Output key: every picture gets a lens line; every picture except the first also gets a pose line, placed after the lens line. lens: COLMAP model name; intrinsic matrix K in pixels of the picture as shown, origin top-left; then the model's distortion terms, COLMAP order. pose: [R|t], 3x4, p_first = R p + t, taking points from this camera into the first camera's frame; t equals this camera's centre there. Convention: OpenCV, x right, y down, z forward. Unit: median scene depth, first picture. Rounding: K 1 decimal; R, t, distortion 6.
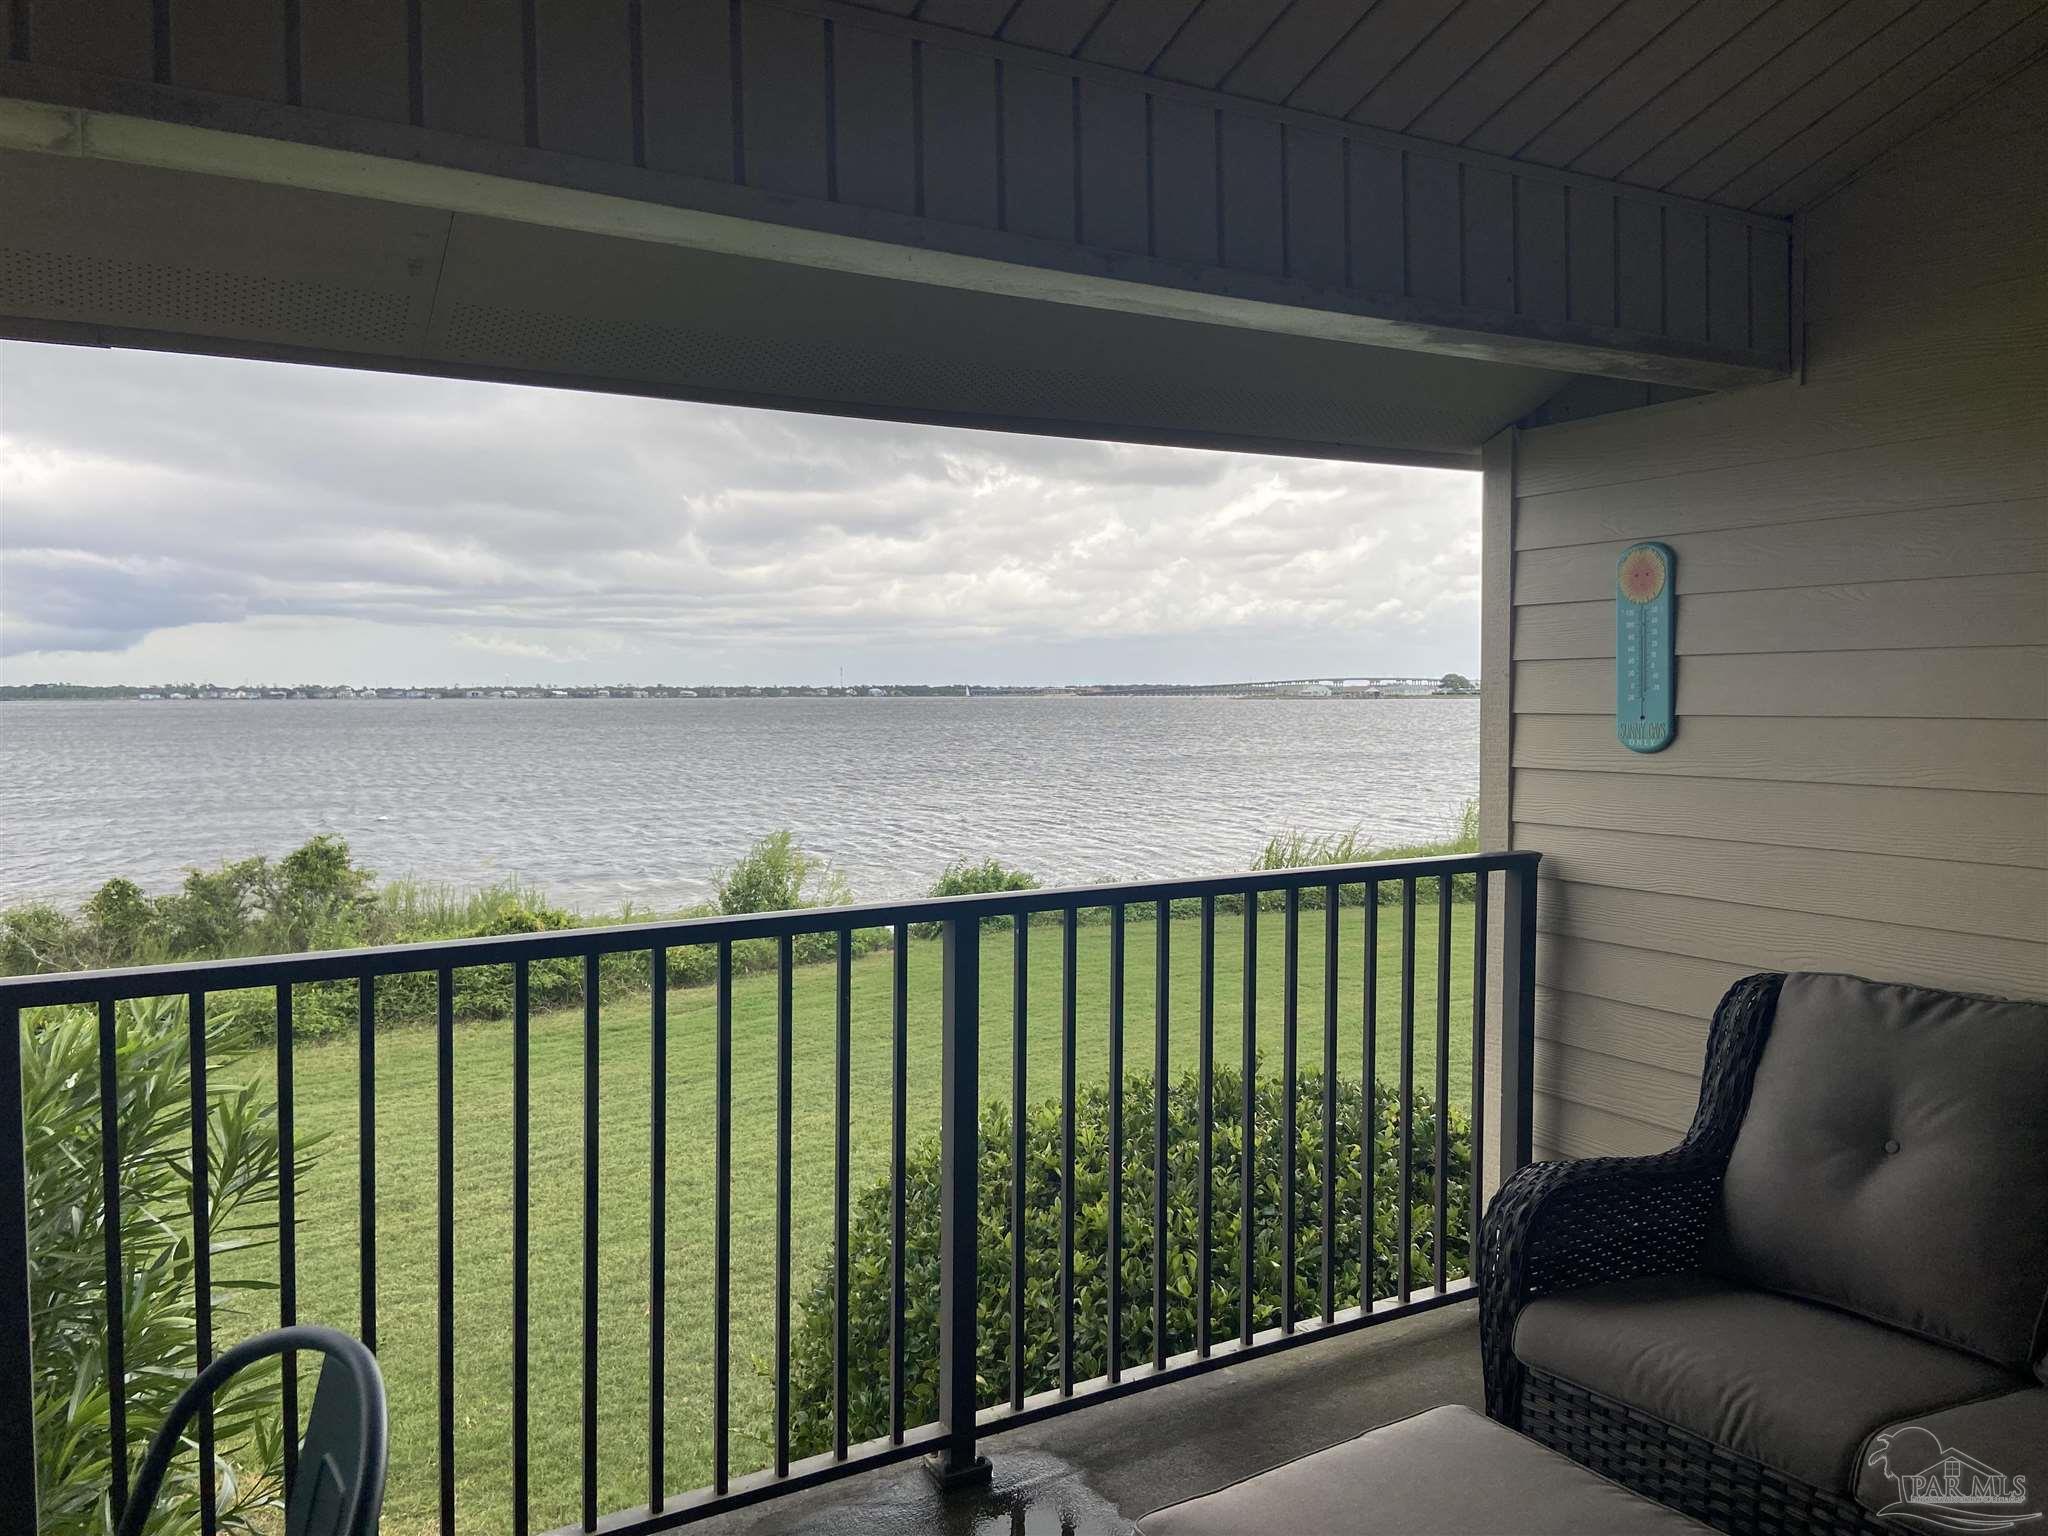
lens RADIAL K [[1544.0, 0, 1024.0], [0, 1544.0, 768.0], [0, 0, 1]] dist [0.122726, -0.152518]
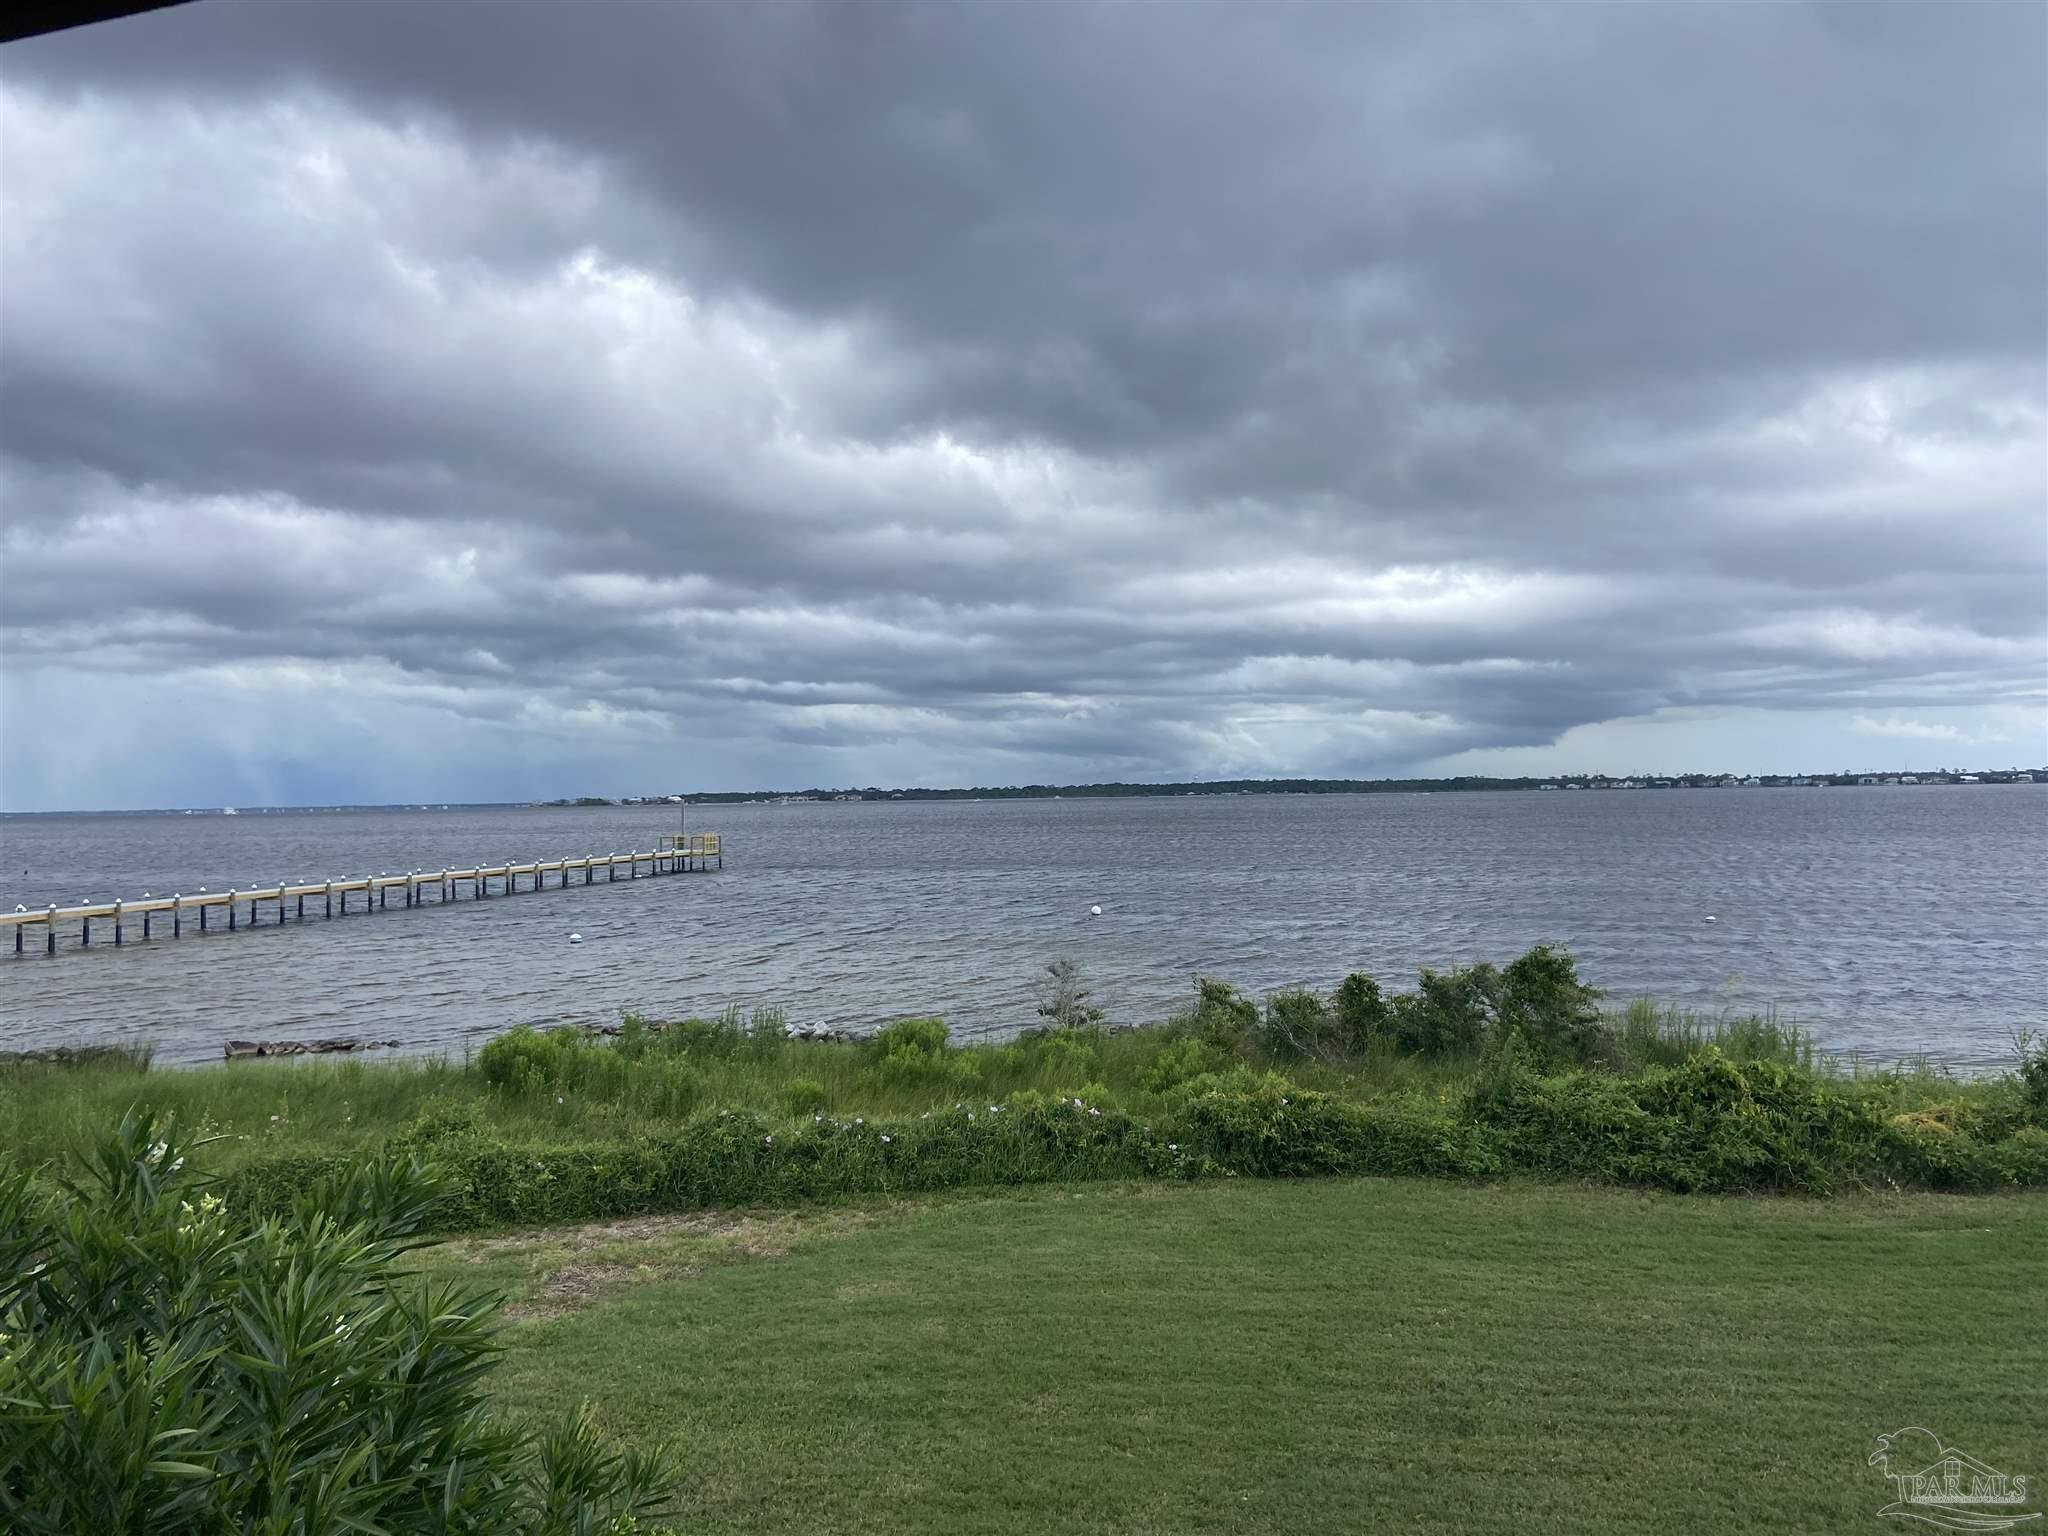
lens RADIAL K [[1544.0, 0, 1024.0], [0, 1544.0, 768.0], [0, 0, 1]] dist [0.122726, -0.152518]
pose [[0.675214, -0.018204, -0.737397, 0.036810], [-0.023379, 0.998665, -0.046061, -0.013247], [0.737251, 0.048341, 0.673887, 0.138970]]
